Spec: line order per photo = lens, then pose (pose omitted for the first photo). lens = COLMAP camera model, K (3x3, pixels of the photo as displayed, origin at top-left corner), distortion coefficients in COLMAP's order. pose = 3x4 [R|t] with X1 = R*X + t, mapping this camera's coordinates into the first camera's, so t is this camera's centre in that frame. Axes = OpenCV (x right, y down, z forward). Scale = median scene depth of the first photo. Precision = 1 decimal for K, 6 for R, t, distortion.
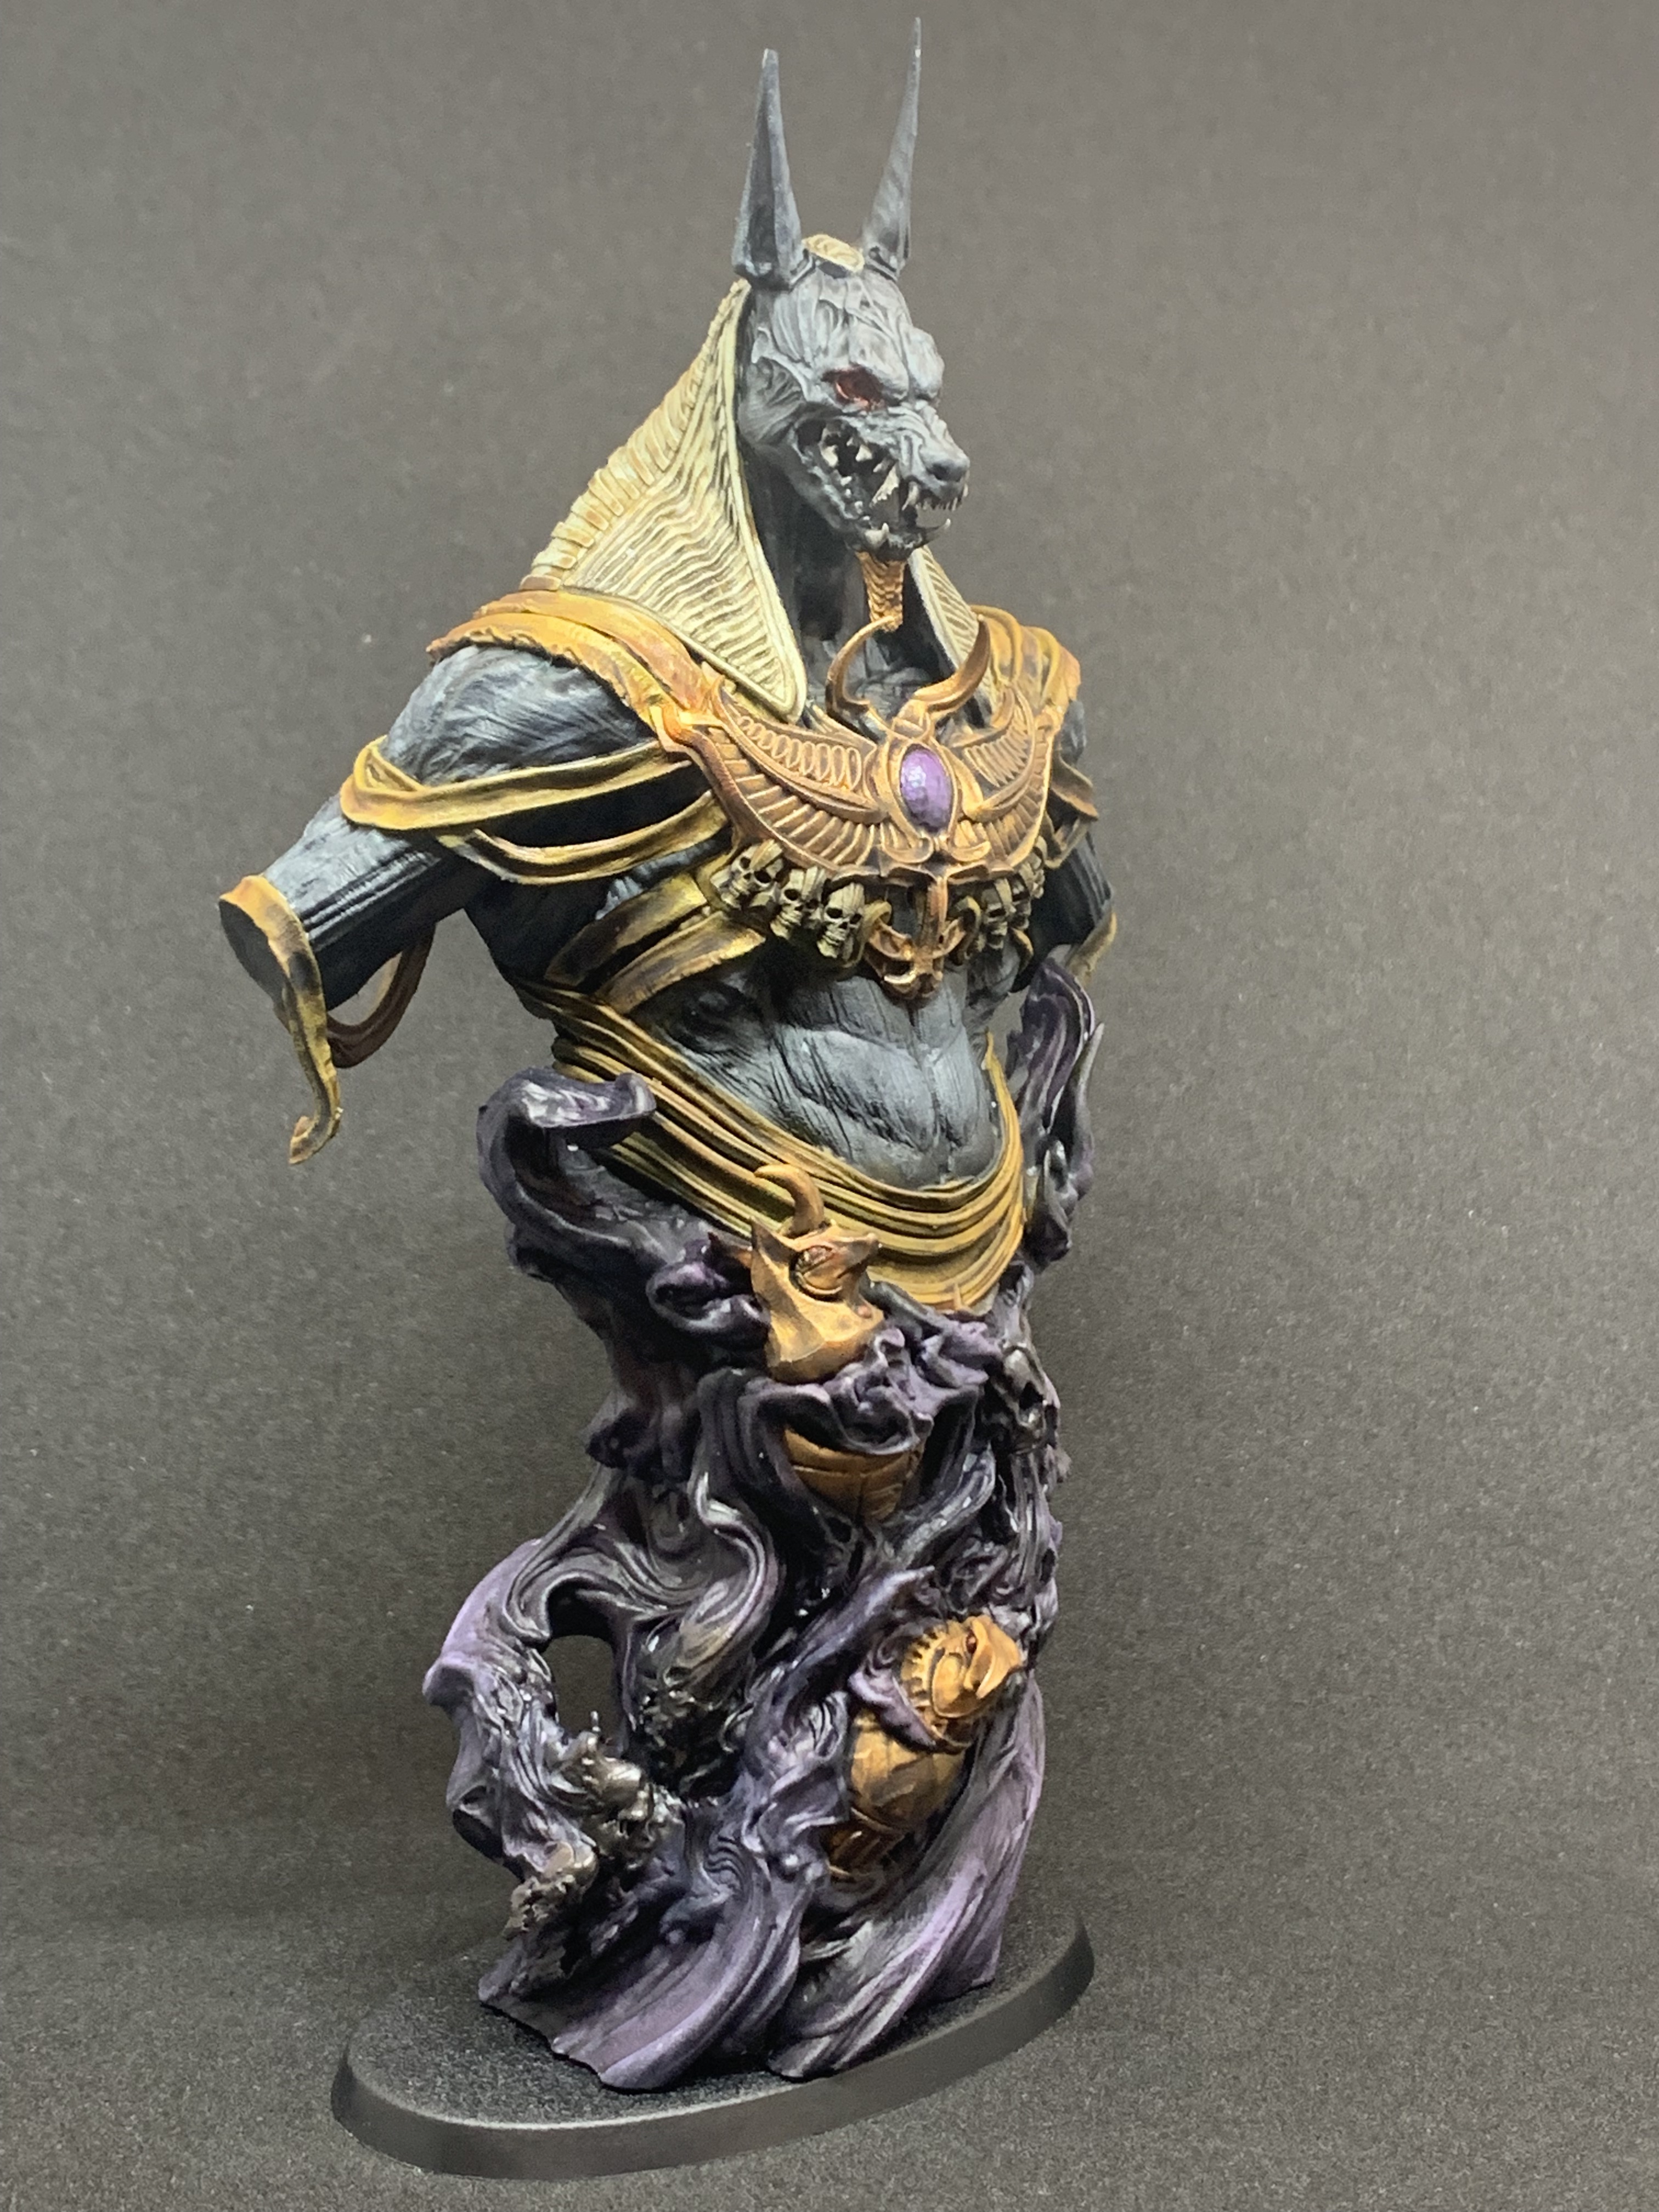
lens RADIAL K [[3399.7, 0, 823.8], [0, 3399.7, 1083.9], [0, 0, 1]] dist [0.254271, -0.950411]
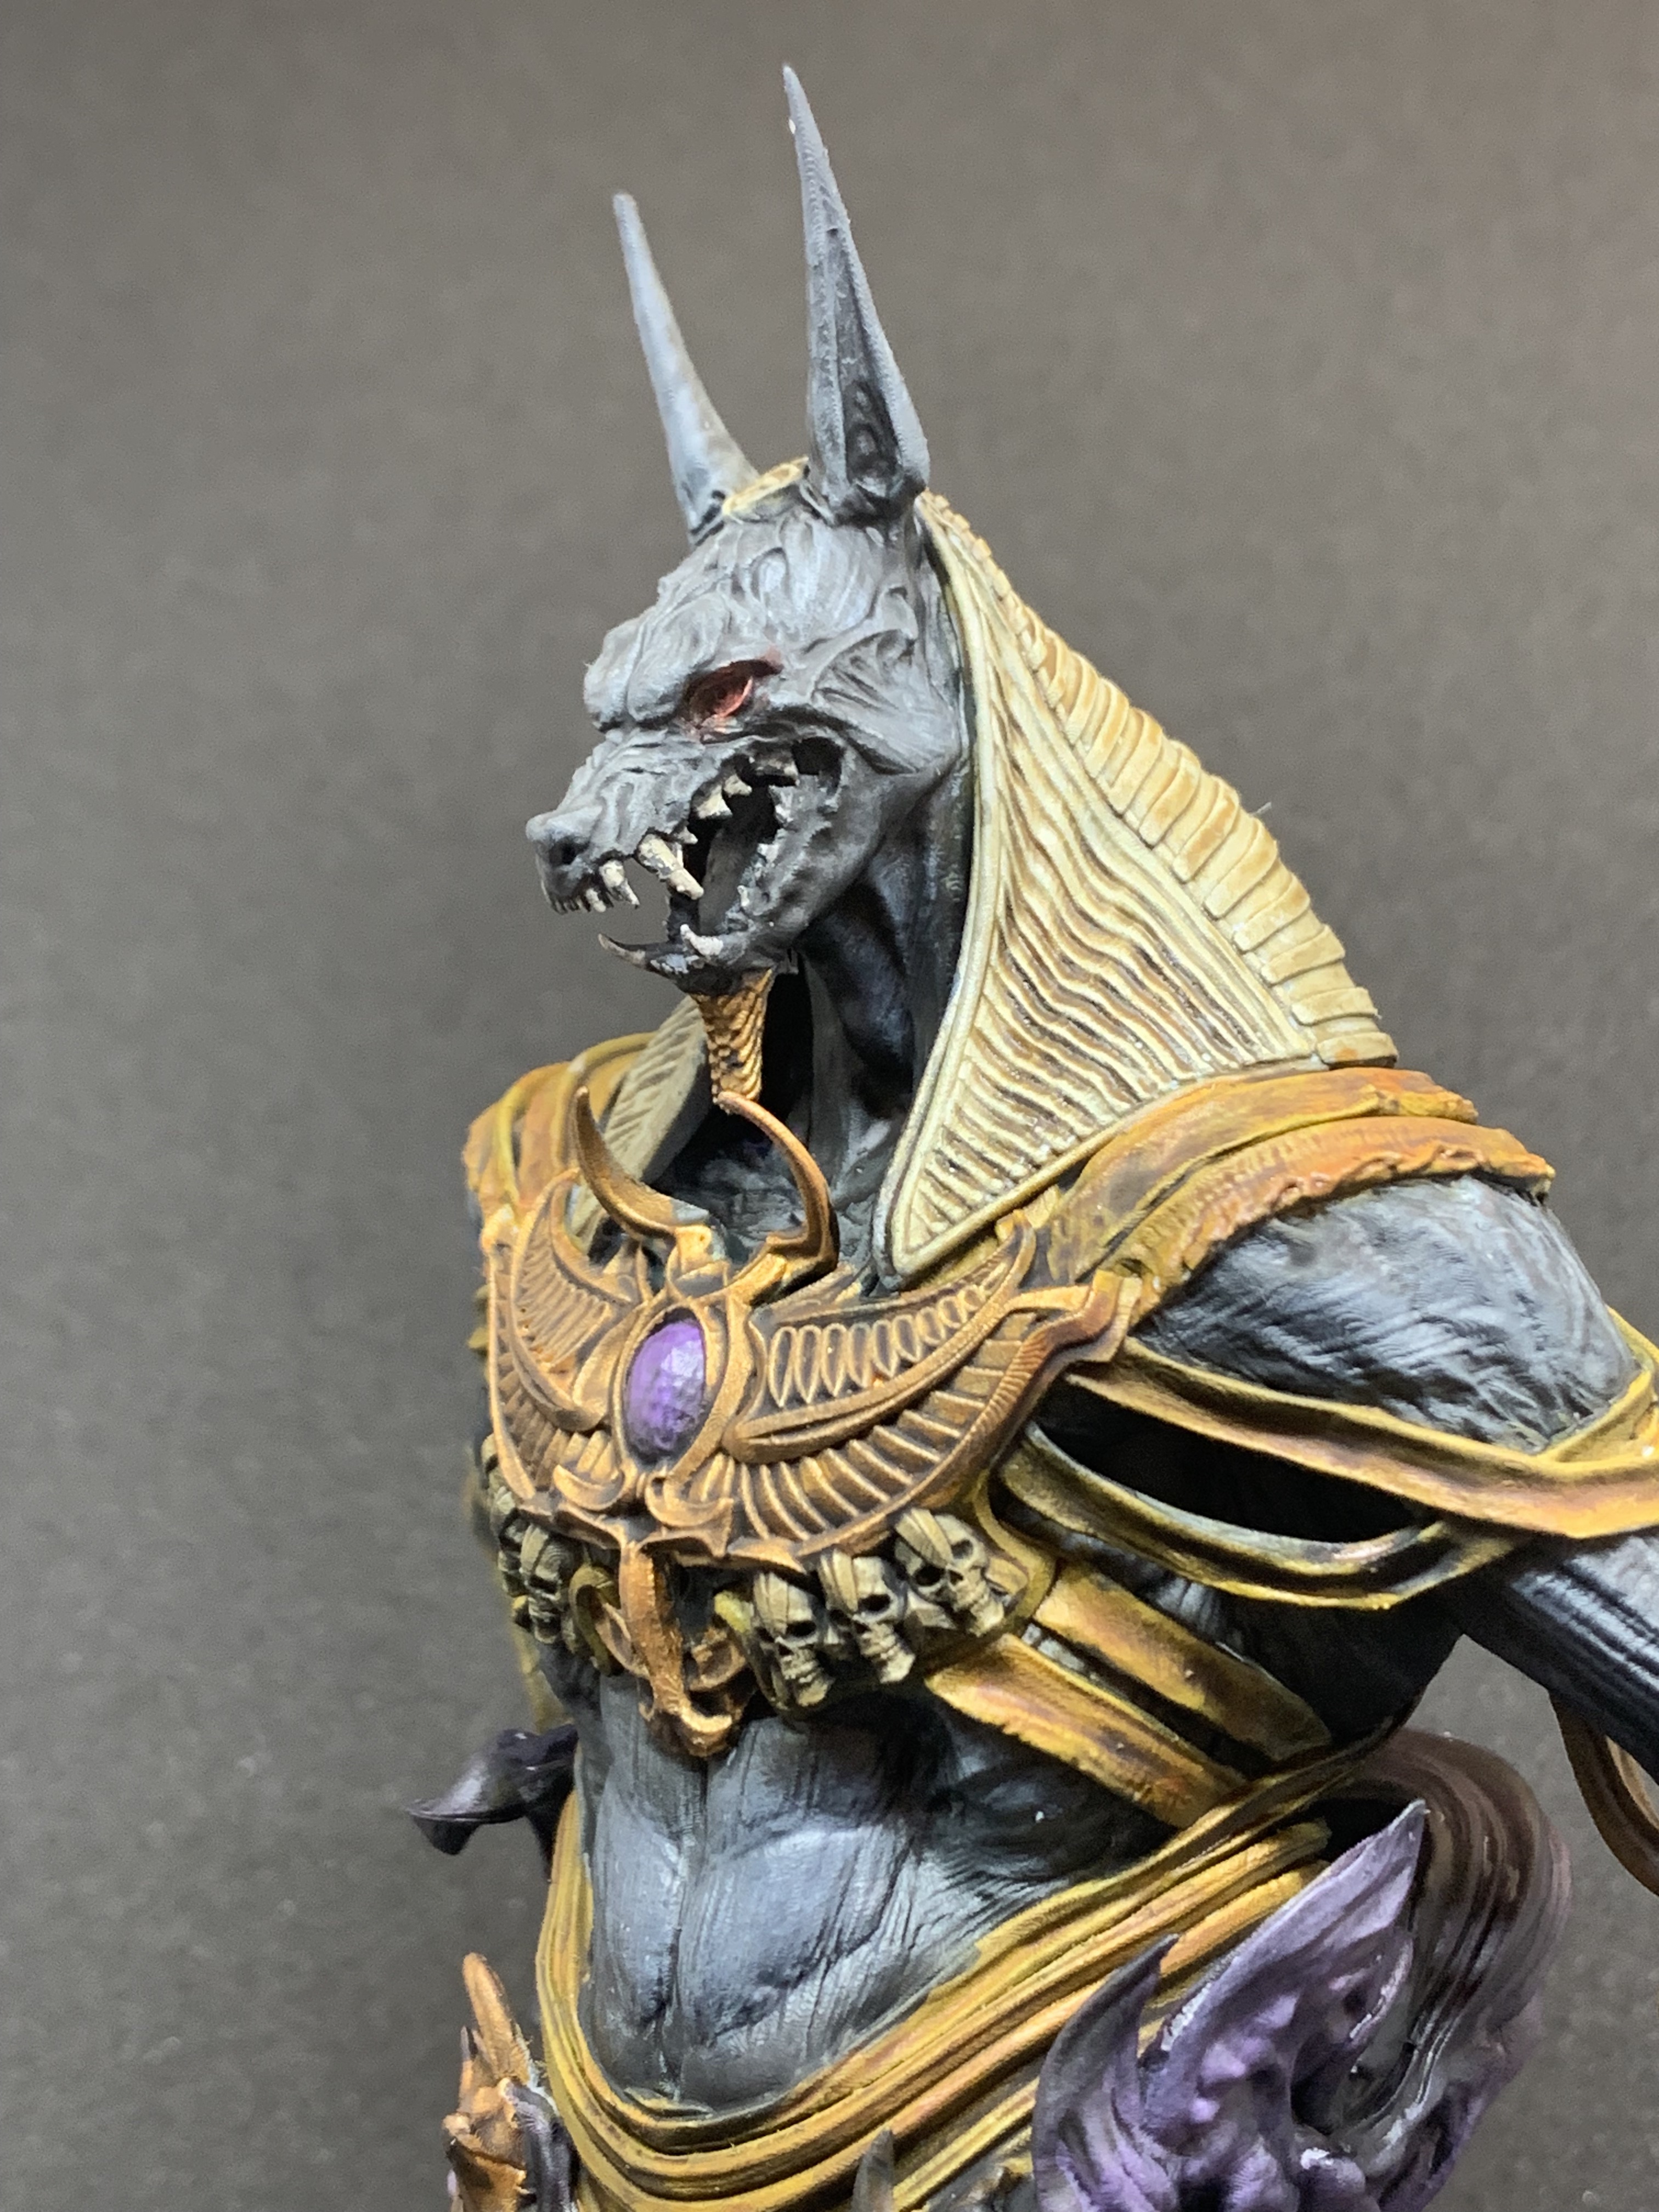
lens RADIAL K [[3475.9, 0, 829.5], [0, 3475.9, 1106.0], [0, 0, 1]] dist [0.232046, -0.920965]
pose [[0.135736, 0.044882, -0.989728, 0.595519], [-0.134974, 0.990497, 0.026406, -0.148820], [0.981508, 0.130003, 0.140504, 0.916353]]
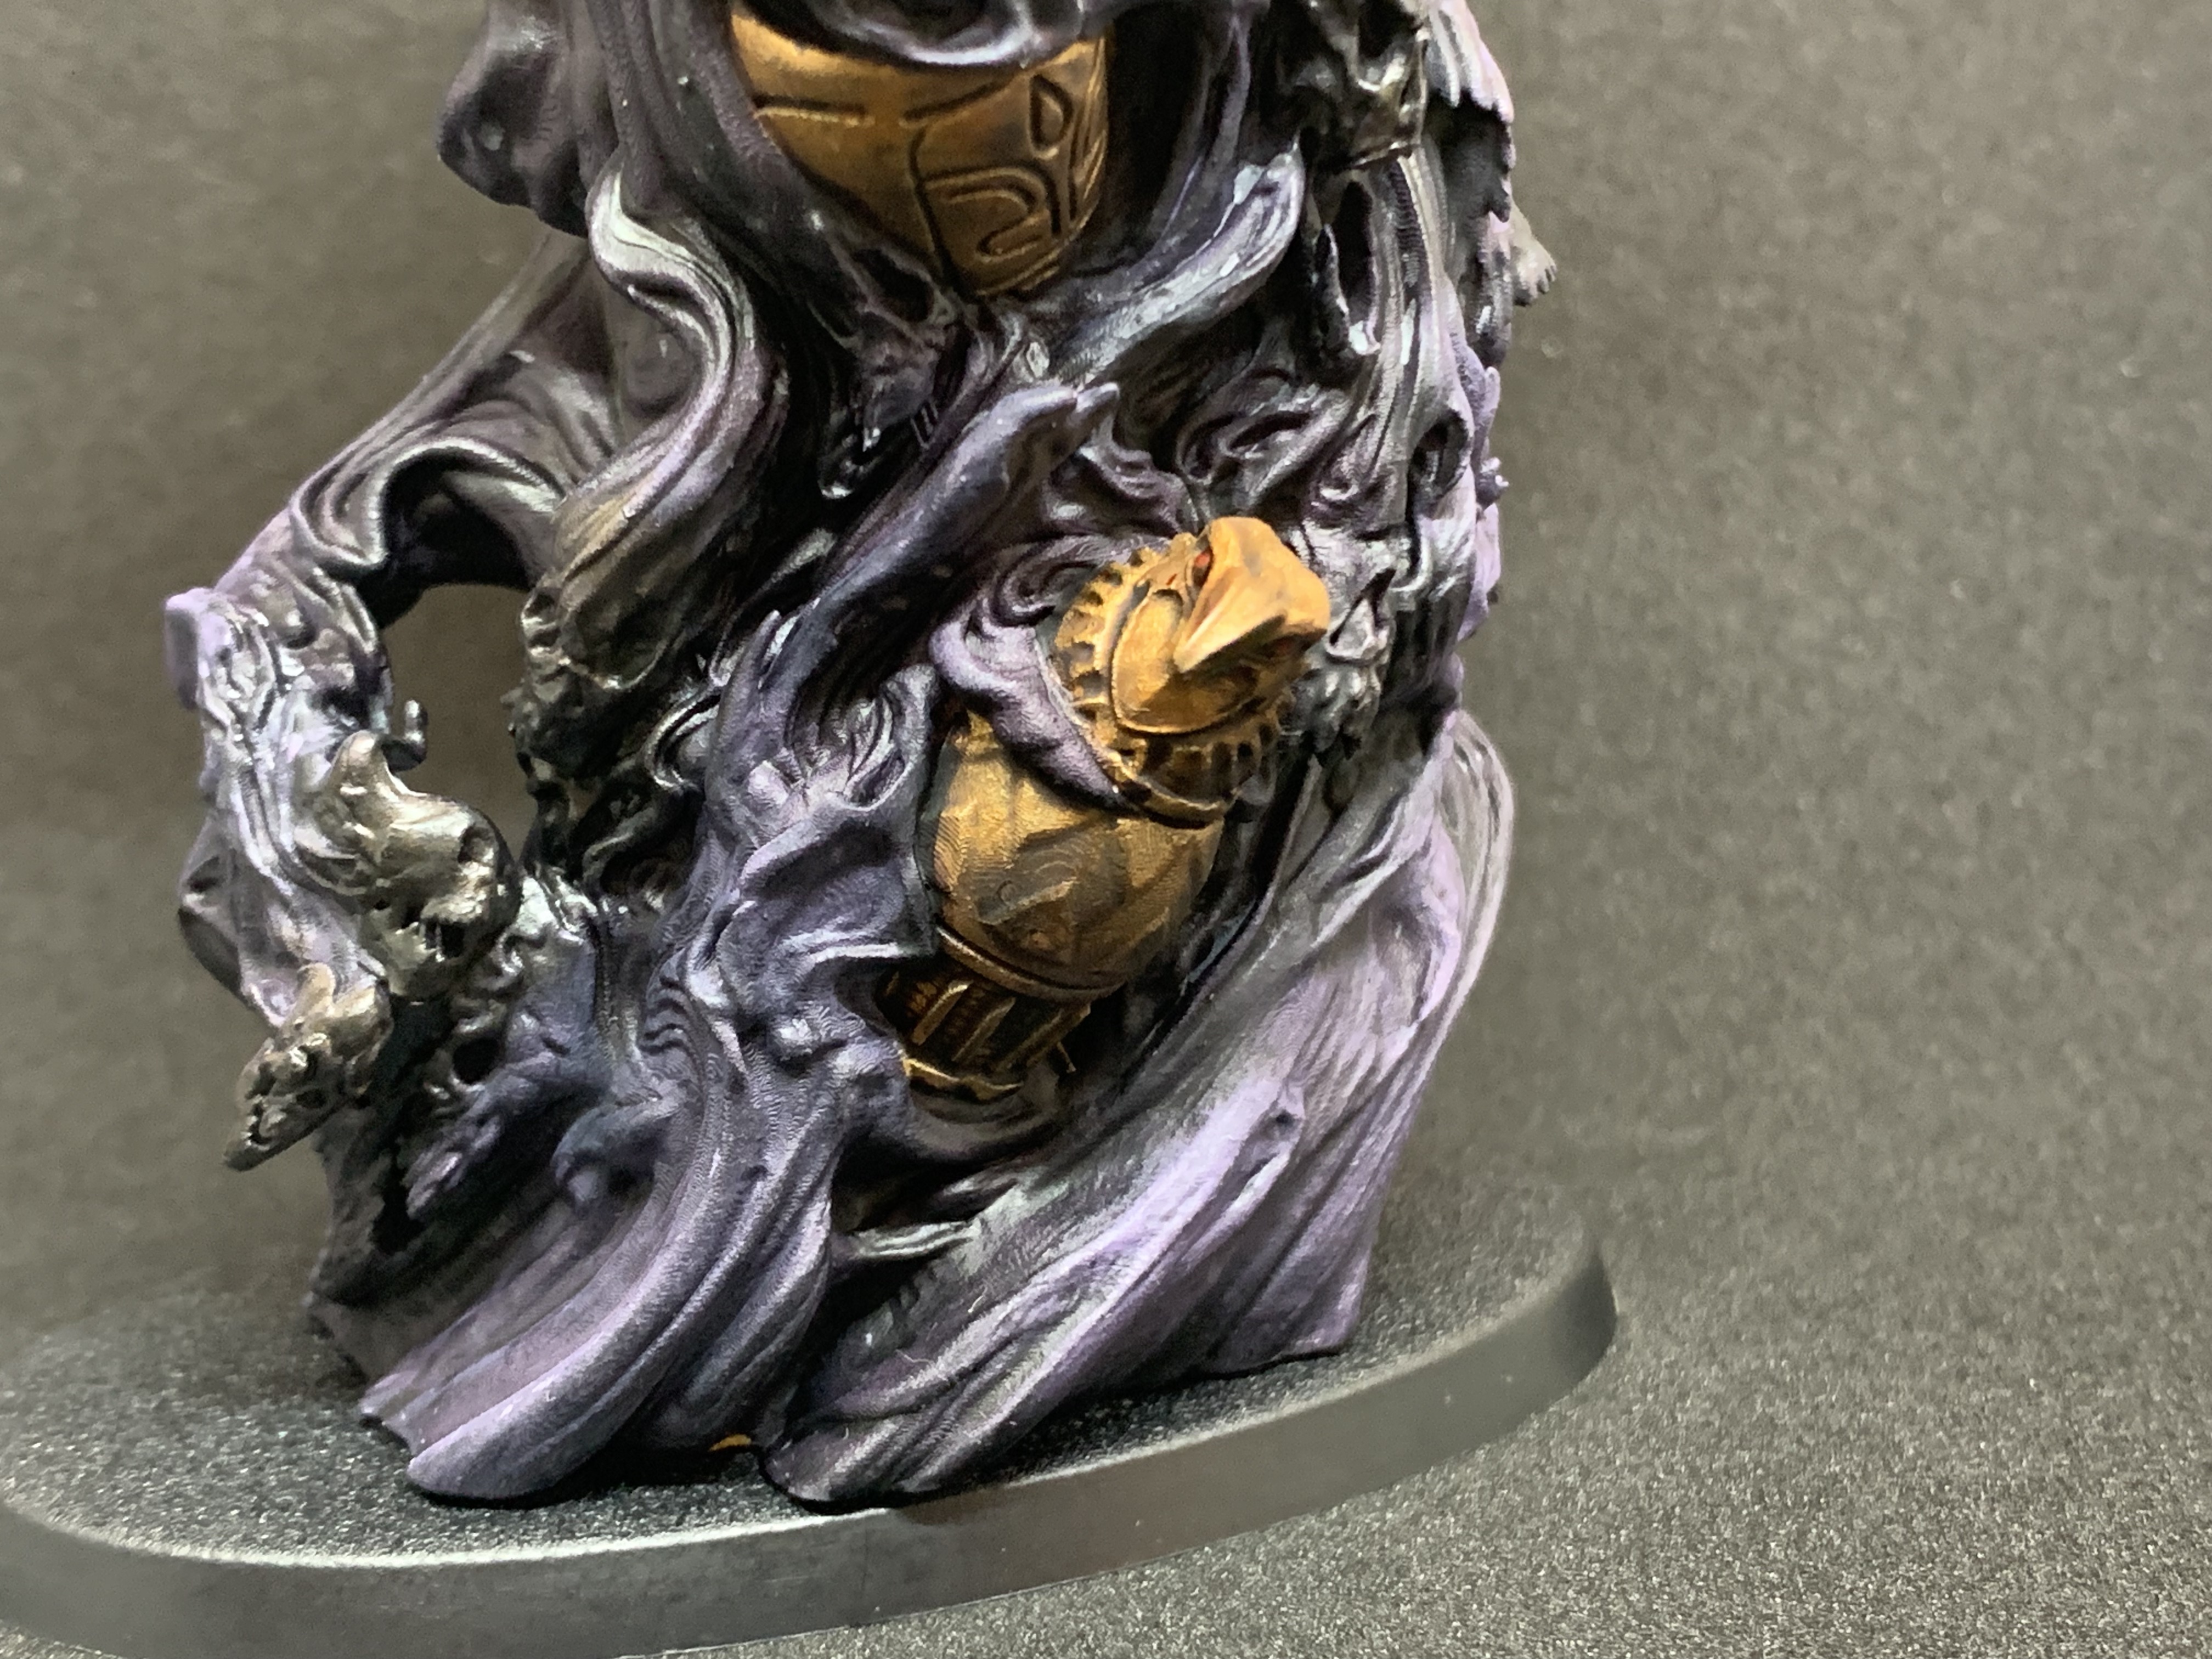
lens RADIAL K [[3464.9, 0, 1125.5], [0, 3464.9, 802.5], [0, 0, 1]] dist [0.220642, -0.853621]
pose [[0.975975, 0.040017, -0.214177, 0.129521], [-0.024429, 0.996889, 0.074938, 0.160959], [0.216510, -0.067905, 0.973916, 0.567374]]
